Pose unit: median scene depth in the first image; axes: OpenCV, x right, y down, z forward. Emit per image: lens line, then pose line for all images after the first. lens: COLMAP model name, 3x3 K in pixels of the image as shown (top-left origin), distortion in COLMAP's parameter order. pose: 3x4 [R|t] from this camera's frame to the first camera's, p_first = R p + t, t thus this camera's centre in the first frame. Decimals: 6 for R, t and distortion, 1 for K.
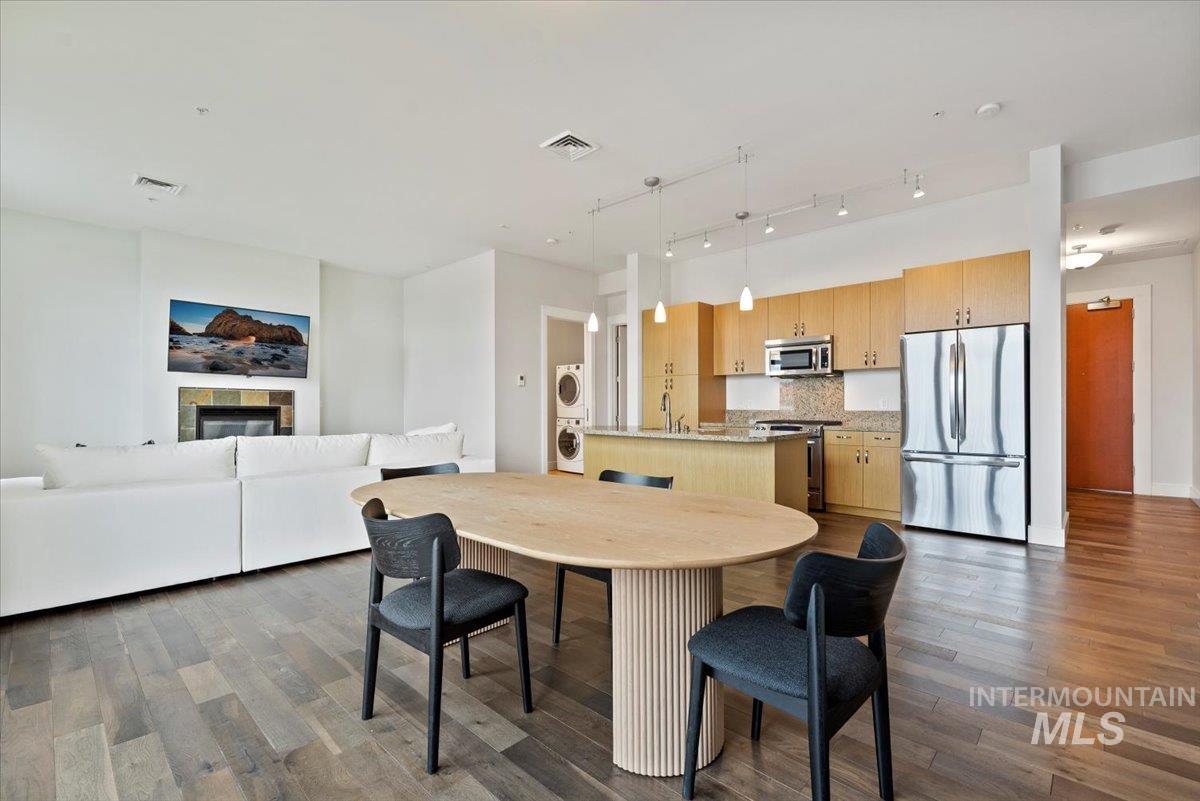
lens RADIAL K [[530.8, 0, 619.5], [0, 530.8, 399.0], [0, 0, 1]] dist [-0.001359, -0.000470]
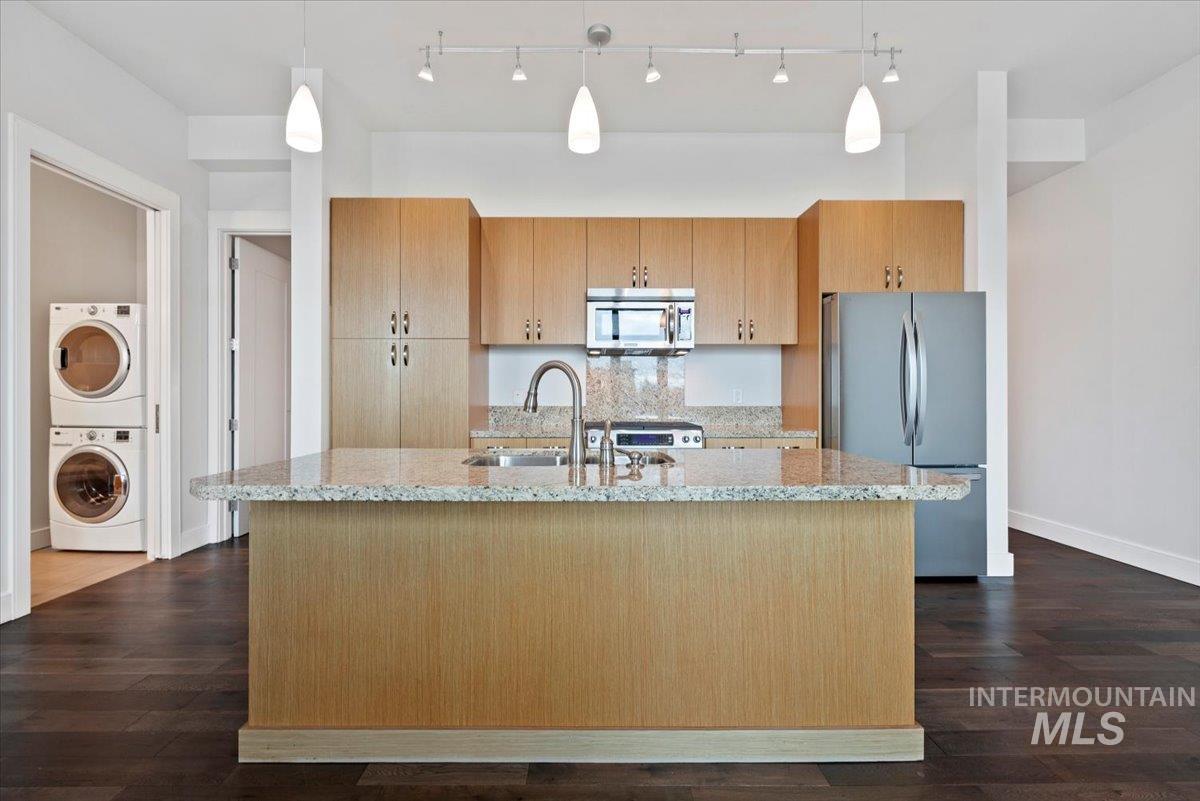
lens RADIAL K [[530.8, 0, 597.5], [0, 530.8, 399.6], [0, 0, 1]] dist [-0.001359, -0.000470]
pose [[0.744639, 0.002587, 0.667462, -0.079490], [-0.009902, 0.999925, 0.007172, 0.006667], [-0.667393, -0.011950, 0.744609, 0.411852]]
